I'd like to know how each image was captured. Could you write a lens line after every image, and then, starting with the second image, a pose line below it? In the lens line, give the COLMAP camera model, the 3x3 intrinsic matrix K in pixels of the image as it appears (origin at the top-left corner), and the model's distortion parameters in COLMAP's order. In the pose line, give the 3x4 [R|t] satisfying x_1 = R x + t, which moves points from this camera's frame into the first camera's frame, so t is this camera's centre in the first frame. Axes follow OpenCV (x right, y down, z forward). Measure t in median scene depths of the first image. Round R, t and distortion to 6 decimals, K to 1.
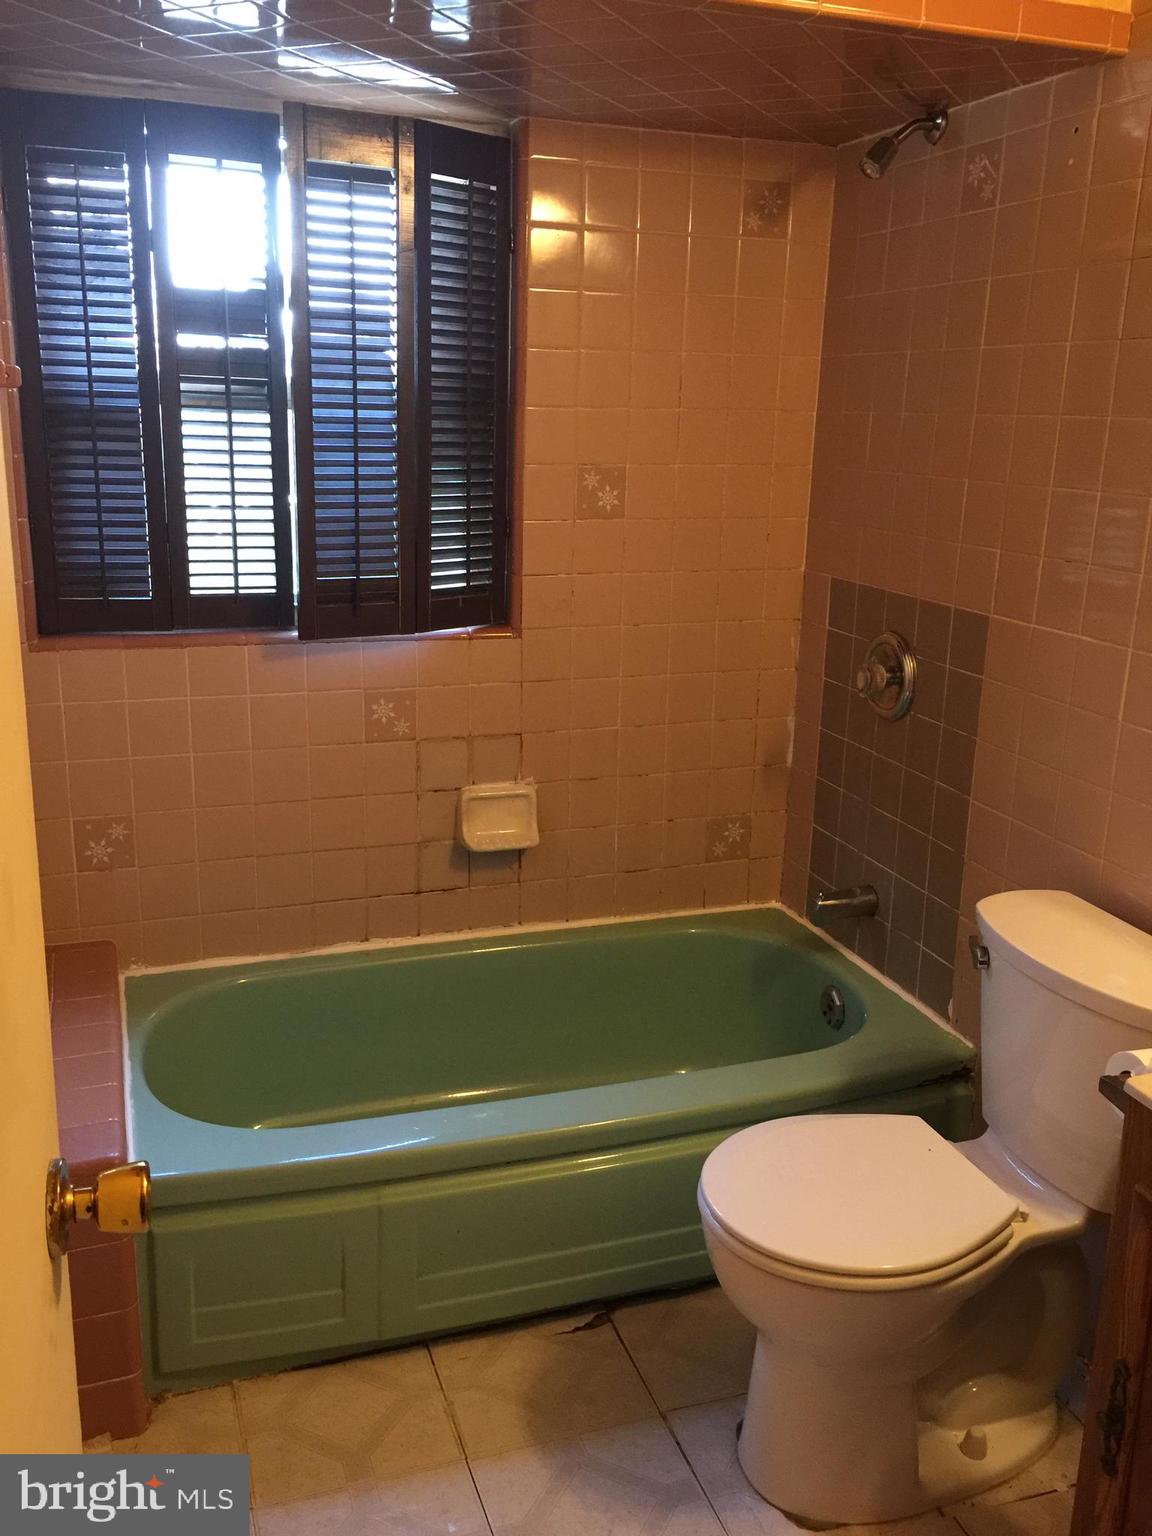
lens RADIAL K [[1332.2, 0, 578.4], [0, 1332.2, 761.7], [0, 0, 1]] dist [0.043346, -0.014858]
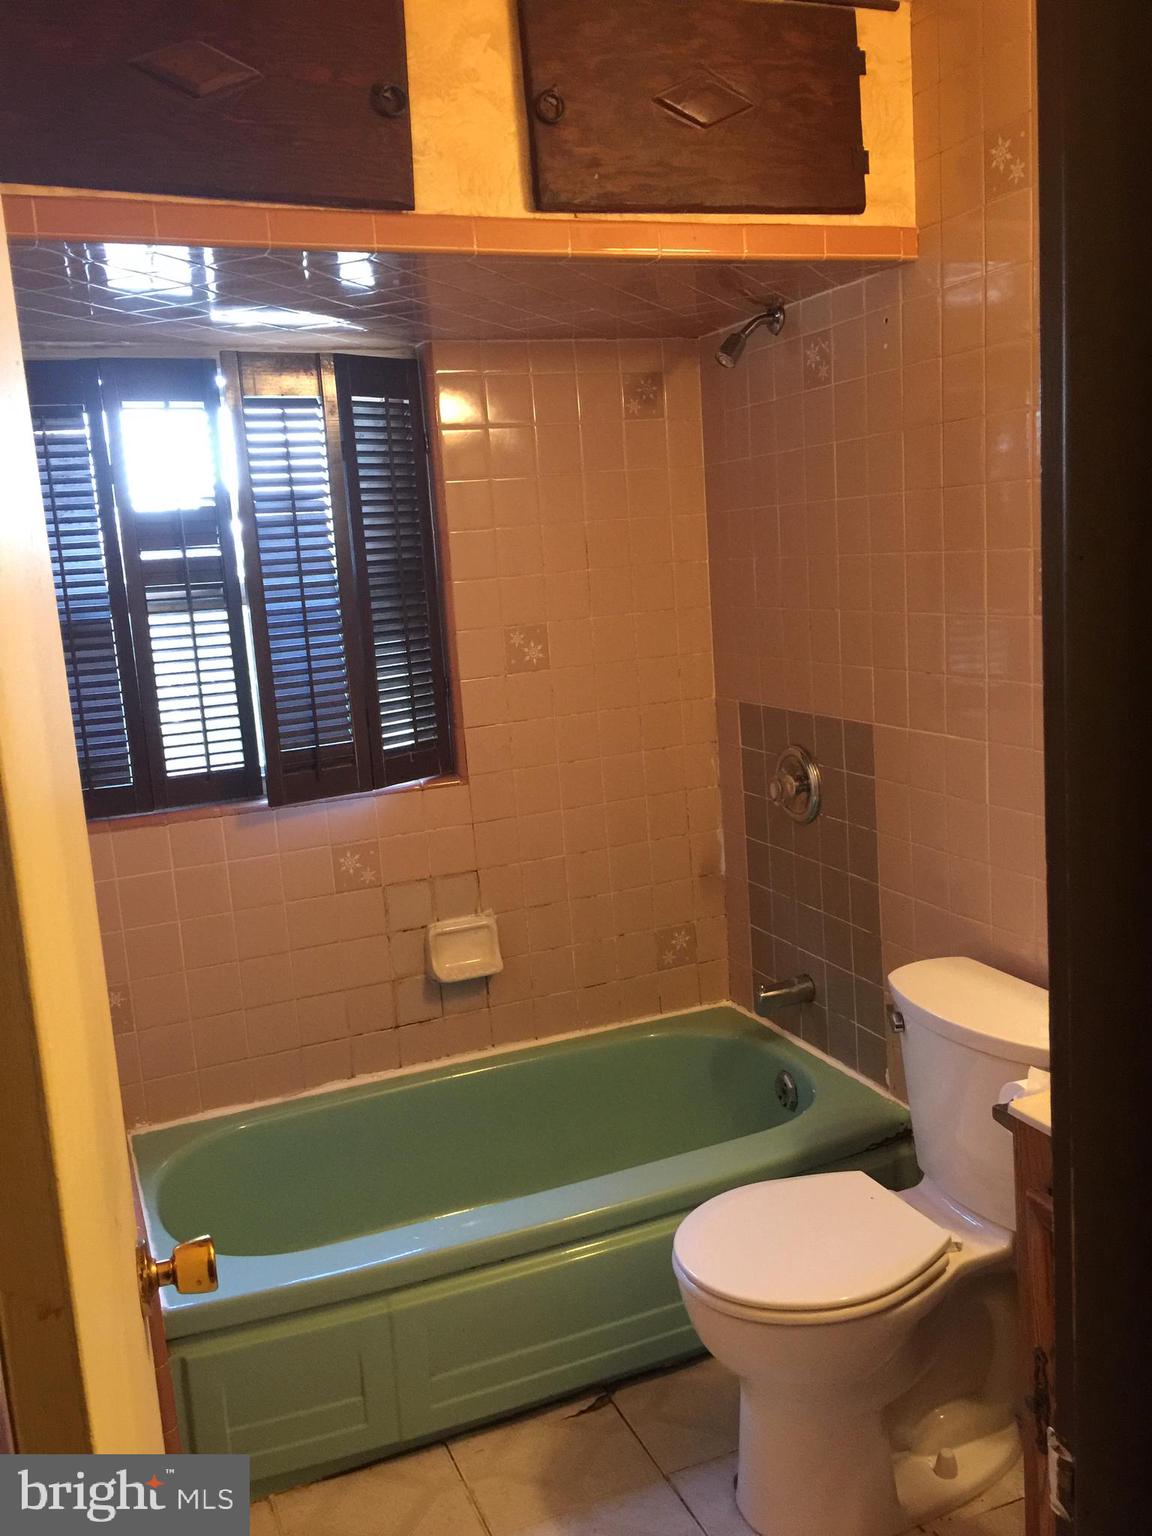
lens RADIAL K [[1332.2, 0, 572.5], [0, 1332.2, 761.3], [0, 0, 1]] dist [0.043346, -0.014858]
pose [[0.994075, -0.102868, 0.035108, 0.006865], [0.105849, 0.989584, -0.097570, 0.006487], [-0.024705, 0.100708, 0.994609, -0.119615]]
